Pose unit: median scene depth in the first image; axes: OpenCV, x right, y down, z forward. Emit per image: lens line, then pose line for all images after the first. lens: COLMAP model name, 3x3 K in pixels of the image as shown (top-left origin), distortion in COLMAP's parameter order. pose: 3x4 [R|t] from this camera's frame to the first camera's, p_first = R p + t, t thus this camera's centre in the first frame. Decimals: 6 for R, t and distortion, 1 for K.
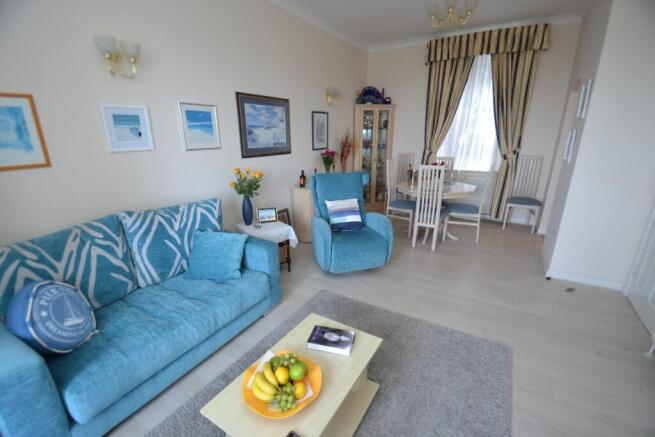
lens RADIAL K [[289.0, 0, 326.3], [0, 289.0, 230.7], [0, 0, 1]] dist [-0.002246, -0.000513]
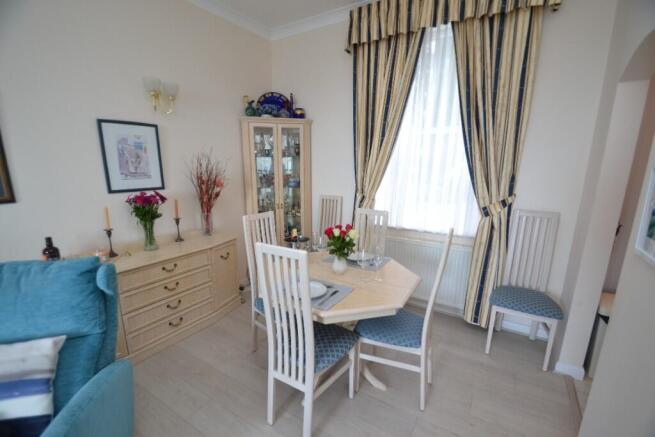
lens RADIAL K [[289.0, 0, 326.3], [0, 289.0, 230.7], [0, 0, 1]] dist [-0.002246, -0.000513]
pose [[0.999718, 0.021811, -0.009404, 0.333234], [-0.022604, 0.995261, -0.094580, -0.164430], [0.007296, 0.094766, 0.995473, 0.475109]]
